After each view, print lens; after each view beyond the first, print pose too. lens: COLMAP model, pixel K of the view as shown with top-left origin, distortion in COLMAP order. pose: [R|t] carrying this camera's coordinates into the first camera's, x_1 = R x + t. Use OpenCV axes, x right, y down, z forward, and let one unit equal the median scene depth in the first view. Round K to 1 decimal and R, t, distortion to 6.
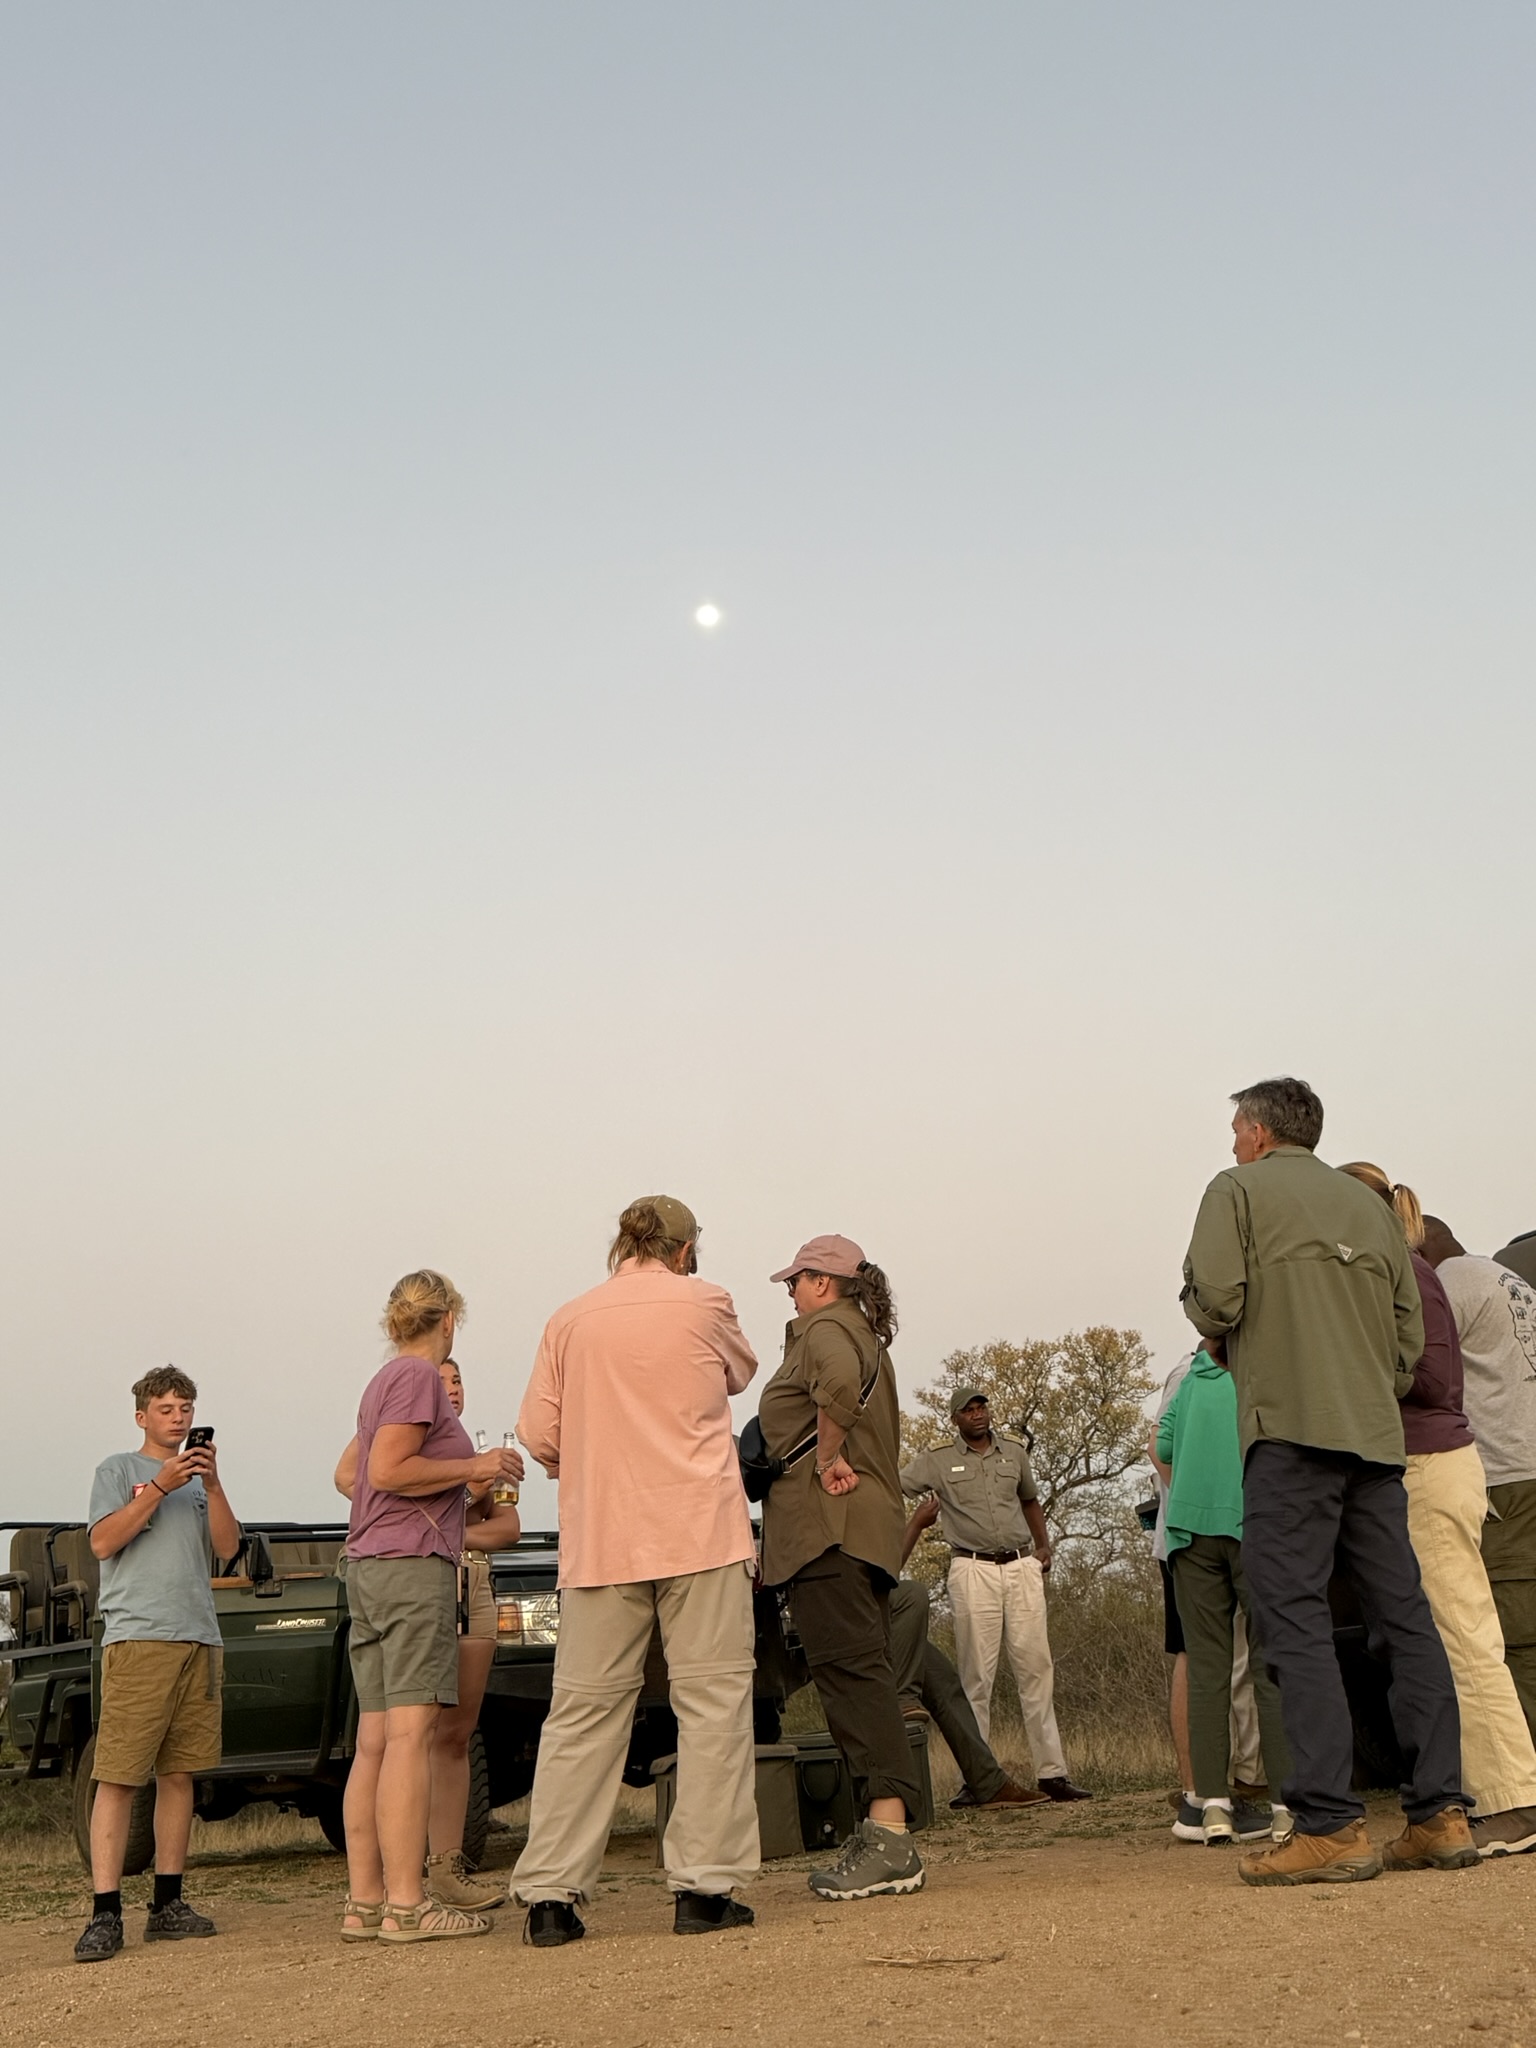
lens RADIAL K [[2012.8, 0, 768.0], [0, 2012.8, 1024.0], [0, 0, 1]] dist [0.173007, 0.006296]
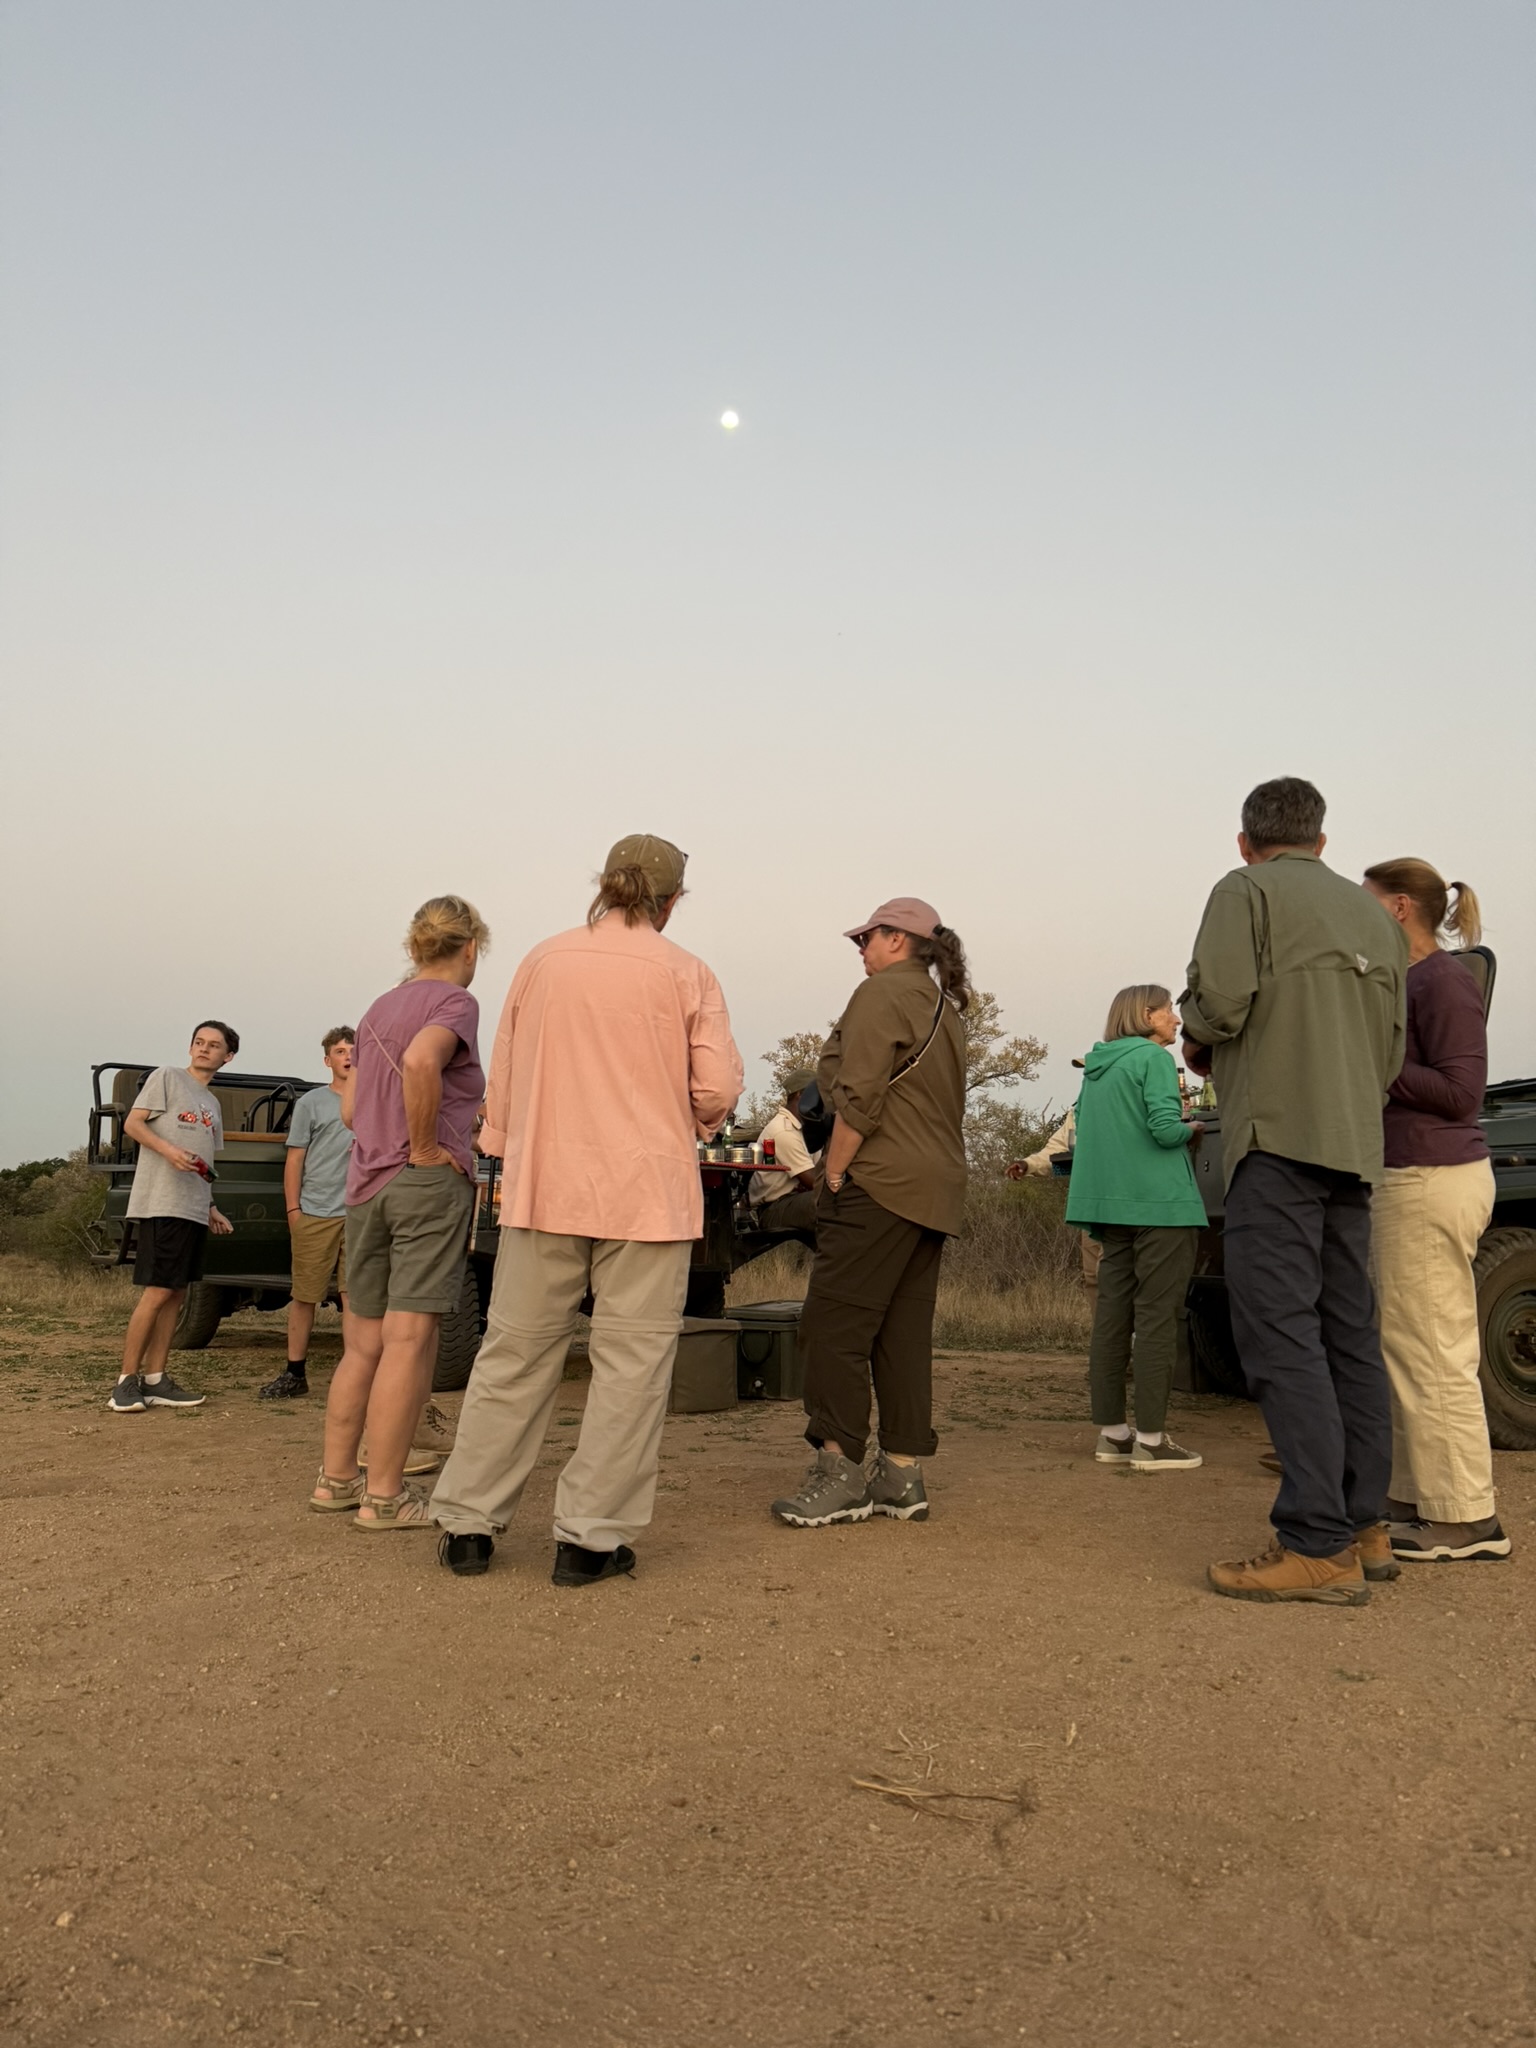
lens RADIAL K [[1446.8, 0, 760.9], [0, 1446.8, 1028.8], [0, 0, 1]] dist [0.024285, -0.036272]
pose [[0.995063, 0.094815, 0.029320, -0.020907], [-0.098666, 0.976963, 0.189231, 0.036227], [-0.010703, -0.191190, 0.981495, 0.301171]]
